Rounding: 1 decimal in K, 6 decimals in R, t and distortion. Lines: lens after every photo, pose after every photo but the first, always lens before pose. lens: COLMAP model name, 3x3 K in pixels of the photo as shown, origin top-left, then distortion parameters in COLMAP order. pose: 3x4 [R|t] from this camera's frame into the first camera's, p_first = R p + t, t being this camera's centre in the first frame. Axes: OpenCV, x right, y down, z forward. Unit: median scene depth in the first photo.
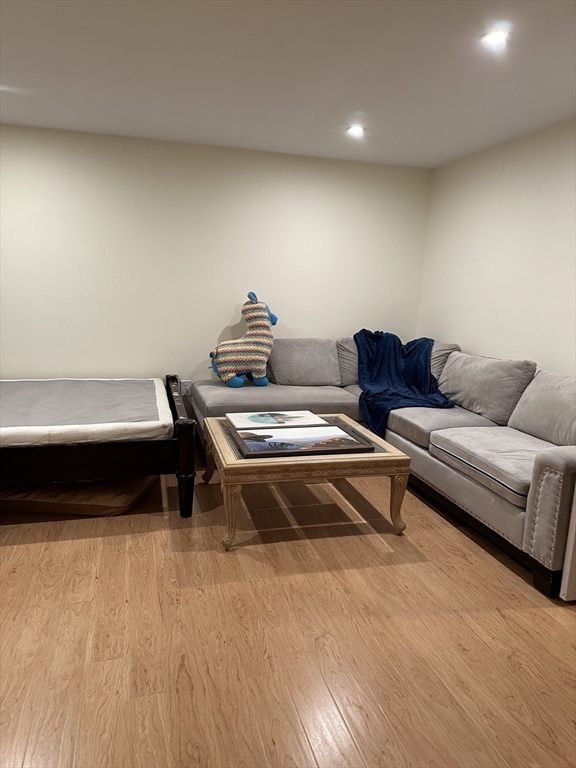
lens RADIAL K [[544.3, 0, 284.9], [0, 544.3, 382.9], [0, 0, 1]] dist [0.052130, -0.051309]
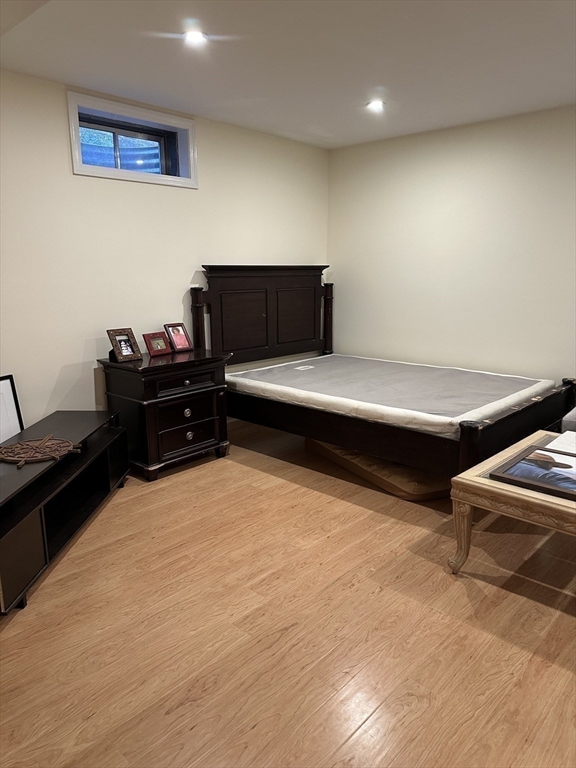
lens RADIAL K [[544.3, 0, 284.8], [0, 544.3, 383.9], [0, 0, 1]] dist [0.052130, -0.051309]
pose [[0.531208, 0.146971, -0.834396, 0.438356], [-0.134431, 0.986984, 0.088264, -0.036648], [0.836508, 0.065282, 0.544052, 0.264019]]
